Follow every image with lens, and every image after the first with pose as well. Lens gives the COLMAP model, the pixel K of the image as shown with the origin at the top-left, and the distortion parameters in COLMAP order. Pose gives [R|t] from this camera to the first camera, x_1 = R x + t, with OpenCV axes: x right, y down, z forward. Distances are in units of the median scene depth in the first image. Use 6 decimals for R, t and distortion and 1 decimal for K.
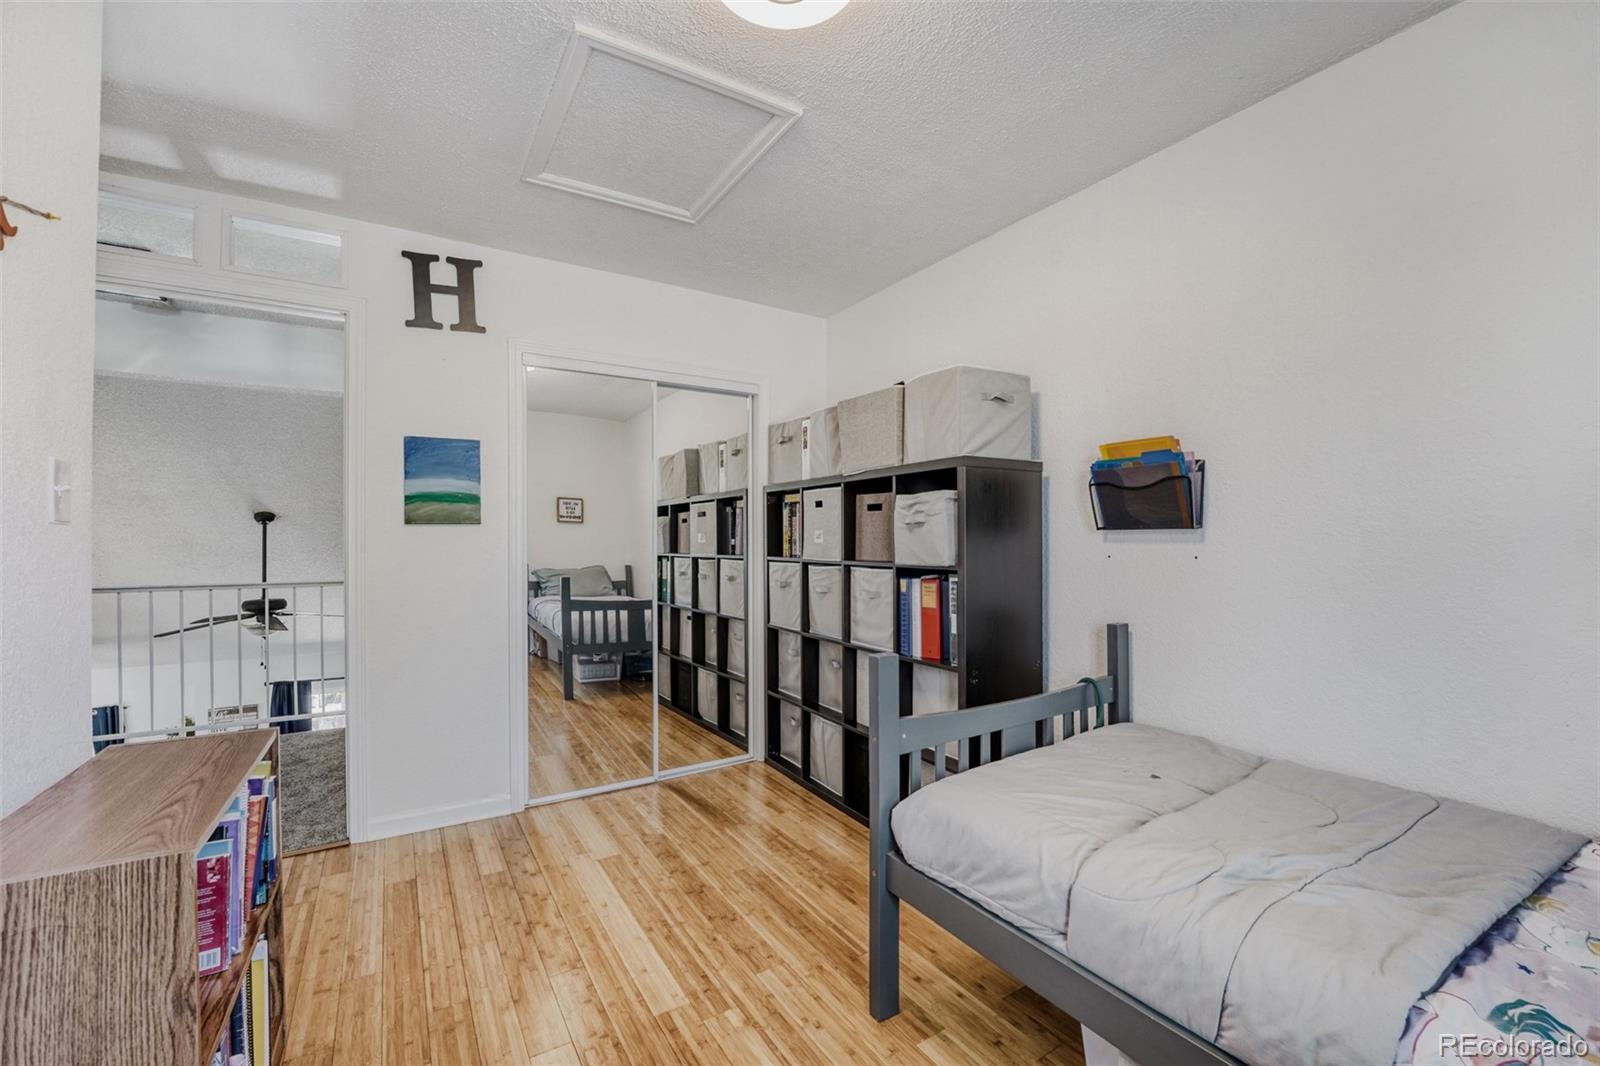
lens RADIAL K [[654.3, 0, 809.0], [0, 654.3, 532.1], [0, 0, 1]] dist [-0.024632, 0.003060]
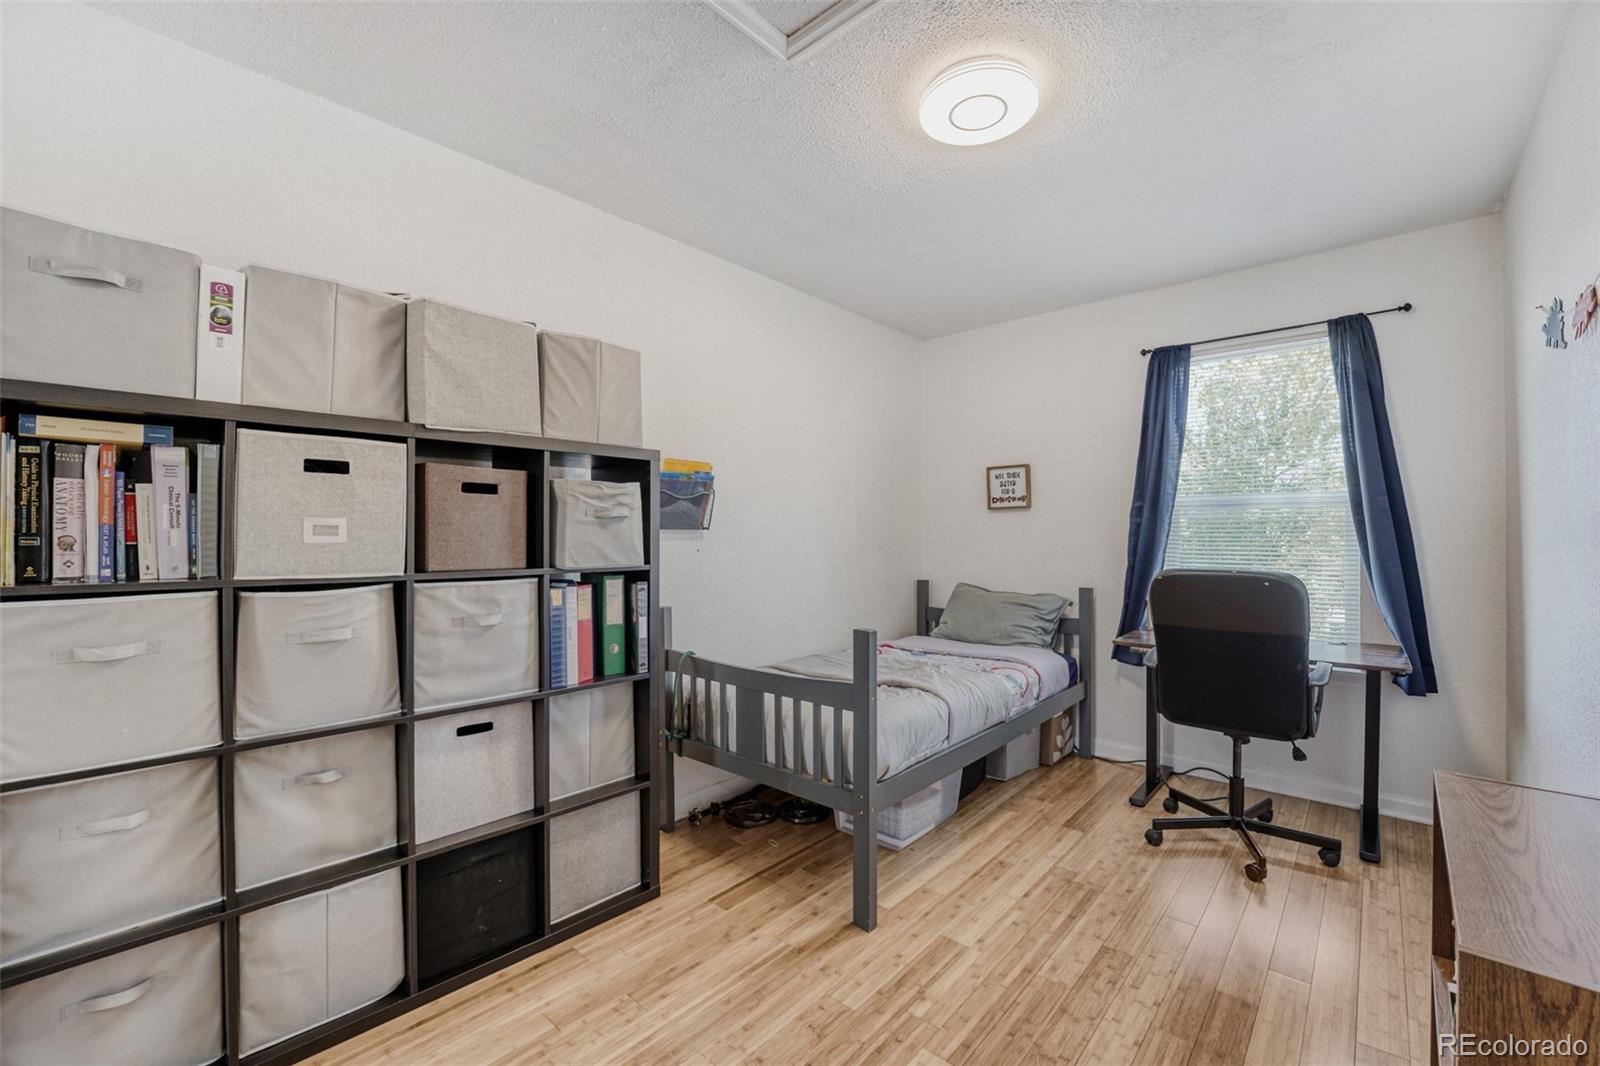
lens RADIAL K [[654.3, 0, 811.1], [0, 654.3, 534.4], [0, 0, 1]] dist [-0.024632, 0.003060]
pose [[-0.270816, 0.007048, 0.962605, -0.774785], [-0.008327, 0.999919, -0.009664, 0.015335], [-0.962595, -0.010632, -0.270735, 1.070656]]
